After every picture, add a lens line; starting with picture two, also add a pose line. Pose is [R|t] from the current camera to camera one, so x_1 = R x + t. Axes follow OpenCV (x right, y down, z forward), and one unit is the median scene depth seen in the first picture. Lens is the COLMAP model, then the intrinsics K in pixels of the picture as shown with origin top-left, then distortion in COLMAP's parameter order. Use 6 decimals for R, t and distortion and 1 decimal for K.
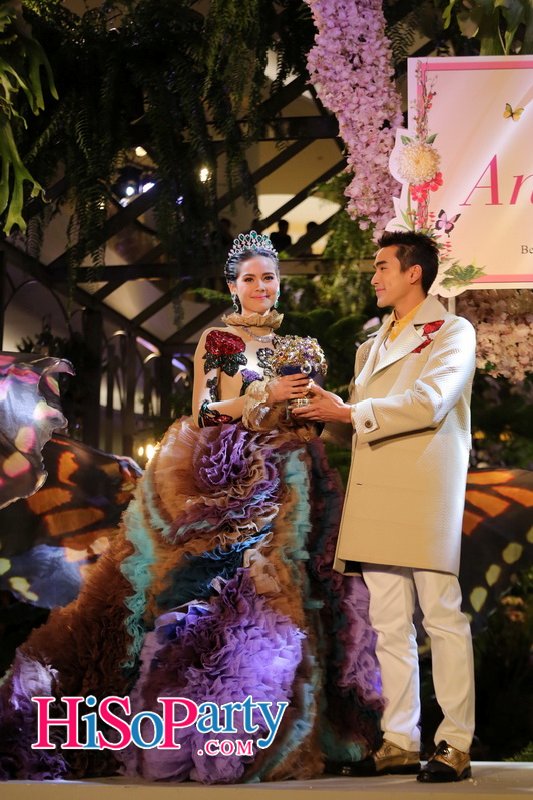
lens RADIAL K [[1823.1, 0, 266.5], [0, 1823.1, 400.0], [0, 0, 1]] dist [-0.281673, 0.247080]
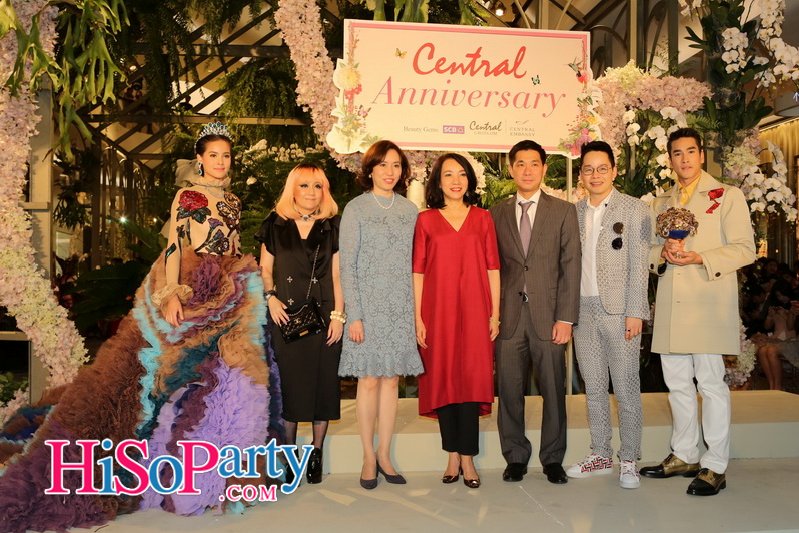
lens RADIAL K [[796.7, 0, 399.5], [0, 796.7, 266.5], [0, 0, 1]] dist [-0.048716, 0.016194]
pose [[0.954199, -0.003186, 0.299155, -0.098721], [-0.030067, 0.993859, 0.106488, -0.025544], [-0.297658, -0.110605, 0.948244, 0.178463]]
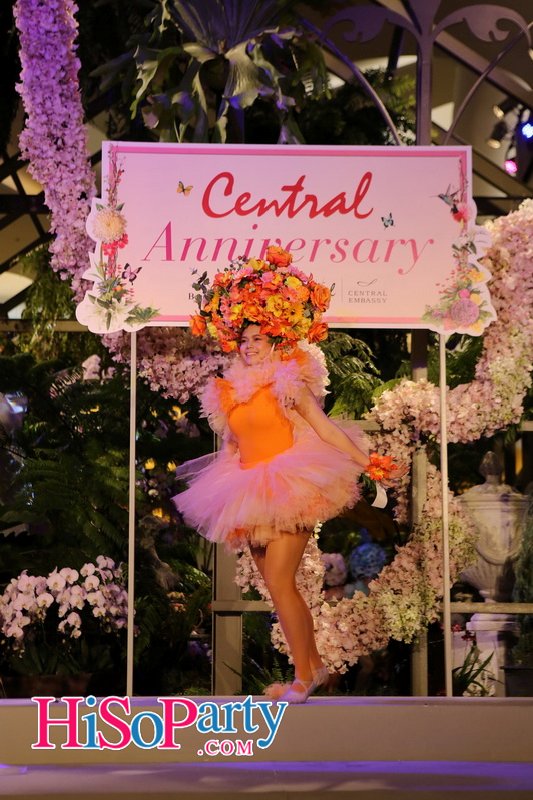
lens RADIAL K [[1536.8, 0, 273.1], [0, 1536.8, 411.0], [0, 0, 1]] dist [0.239968, -0.097767]
pose [[0.980480, 0.020269, 0.195570, -0.011912], [-0.014533, 0.999422, -0.030719, 0.028086], [-0.196080, 0.027277, 0.980208, -0.076888]]
